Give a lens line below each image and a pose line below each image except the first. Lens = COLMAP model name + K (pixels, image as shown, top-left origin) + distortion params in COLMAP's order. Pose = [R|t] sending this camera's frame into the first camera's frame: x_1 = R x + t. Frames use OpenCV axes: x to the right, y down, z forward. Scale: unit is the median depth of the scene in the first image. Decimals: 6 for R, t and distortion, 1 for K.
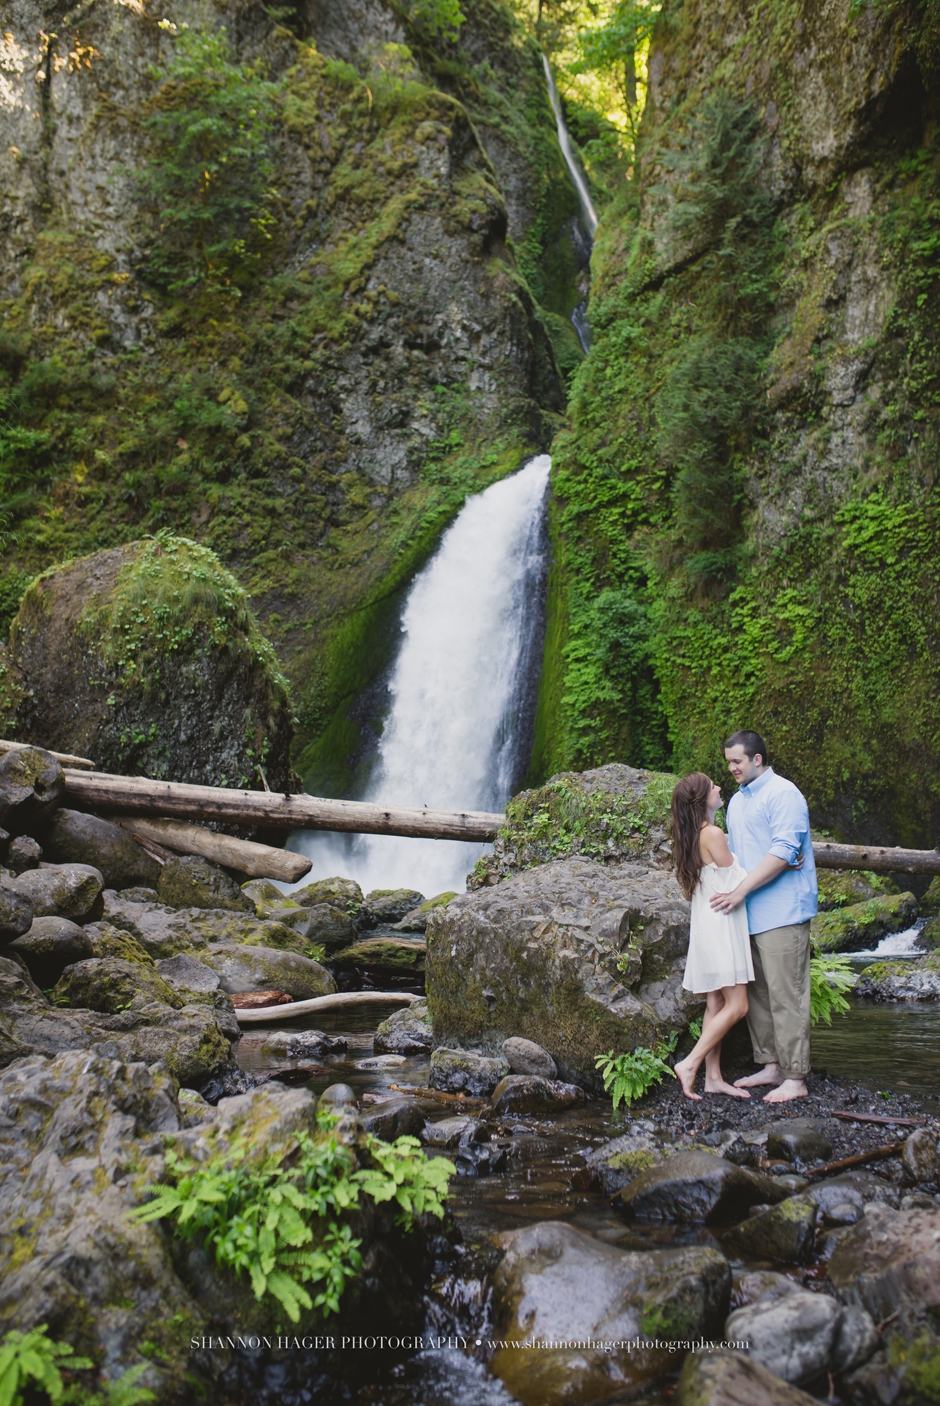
lens RADIAL K [[1337.6, 0, 467.5], [0, 1337.6, 697.2], [0, 0, 1]] dist [-0.029326, 0.000000]
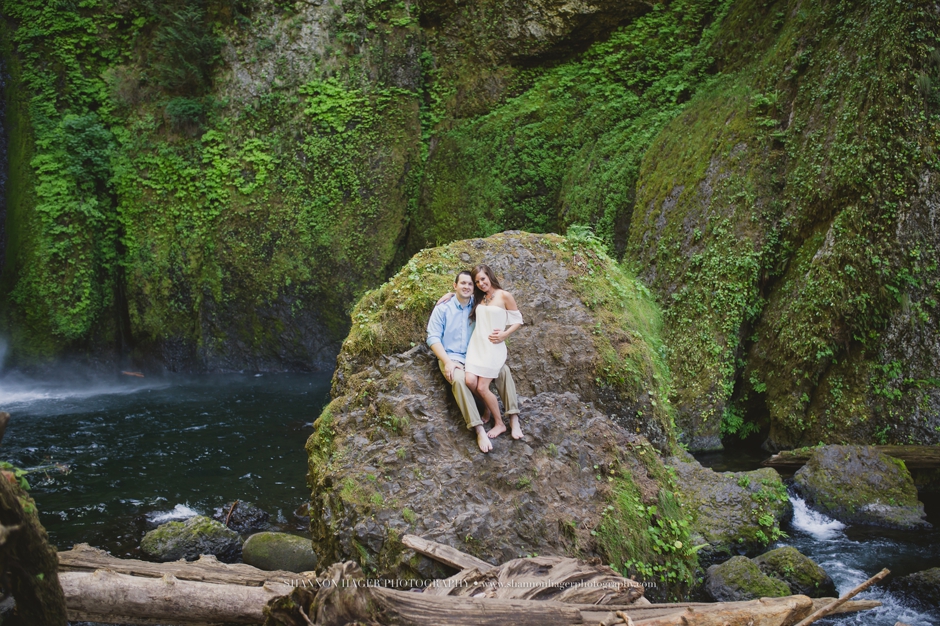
lens RADIAL K [[894.3, 0, 472.9], [0, 894.3, 310.1], [0, 0, 1]] dist [-0.029326, 0.000000]
pose [[0.701607, -0.033343, 0.711784, -0.228238], [-0.087450, 0.987325, 0.132449, -0.048820], [-0.707178, -0.155173, 0.689798, 0.224986]]
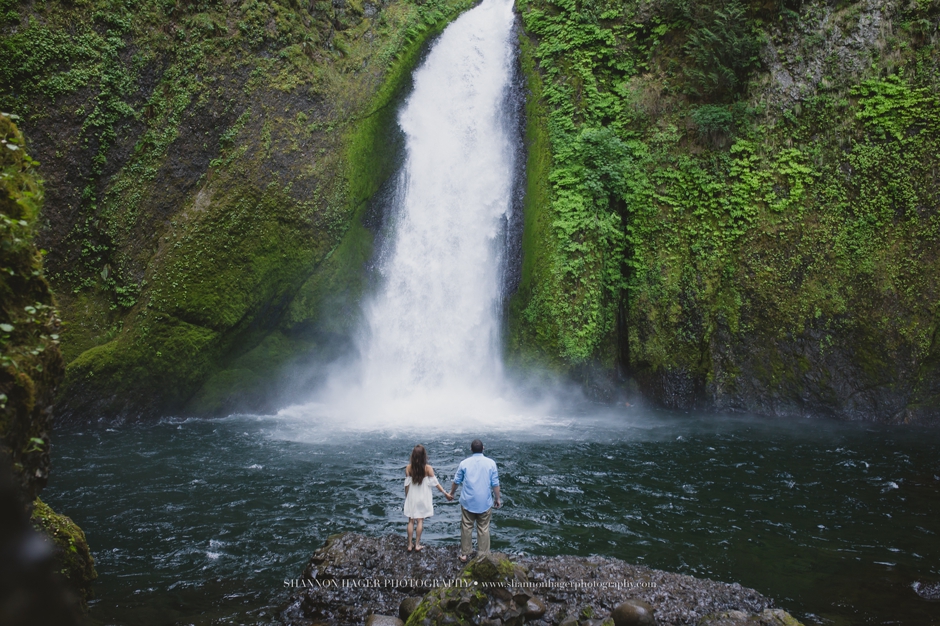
lens RADIAL K [[922.5, 0, 467.1], [0, 922.5, 308.2], [0, 0, 1]] dist [-0.025245, 0.000000]
pose [[0.929561, 0.044027, 0.366030, -0.292834], [-0.091258, 0.989424, 0.112746, -0.008940], [-0.357195, -0.138208, 0.923748, 0.351397]]
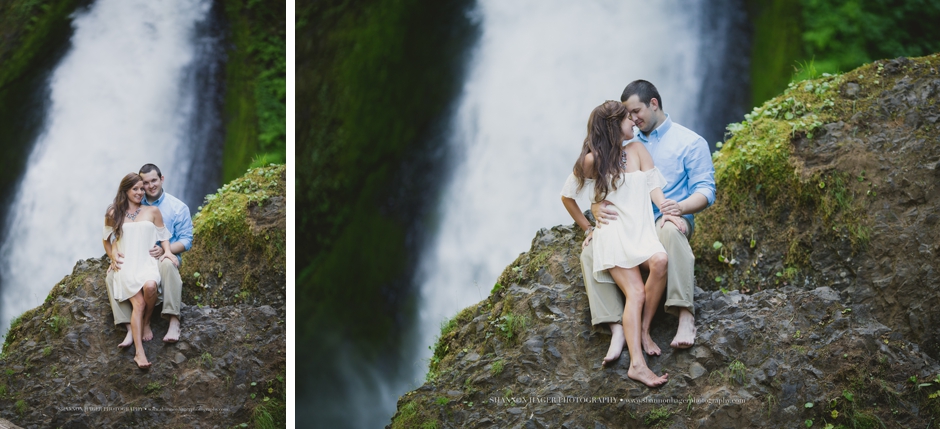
lens RADIAL K [[2452.6, 0, 474.9], [0, 2452.6, 208.9], [0, 0, 1]] dist [-0.064217, 0.000000]
pose [[0.993615, 0.009713, 0.112405, -0.170170], [-0.015518, 0.998584, 0.050888, -0.035435], [-0.111751, -0.052307, 0.992359, 0.099996]]
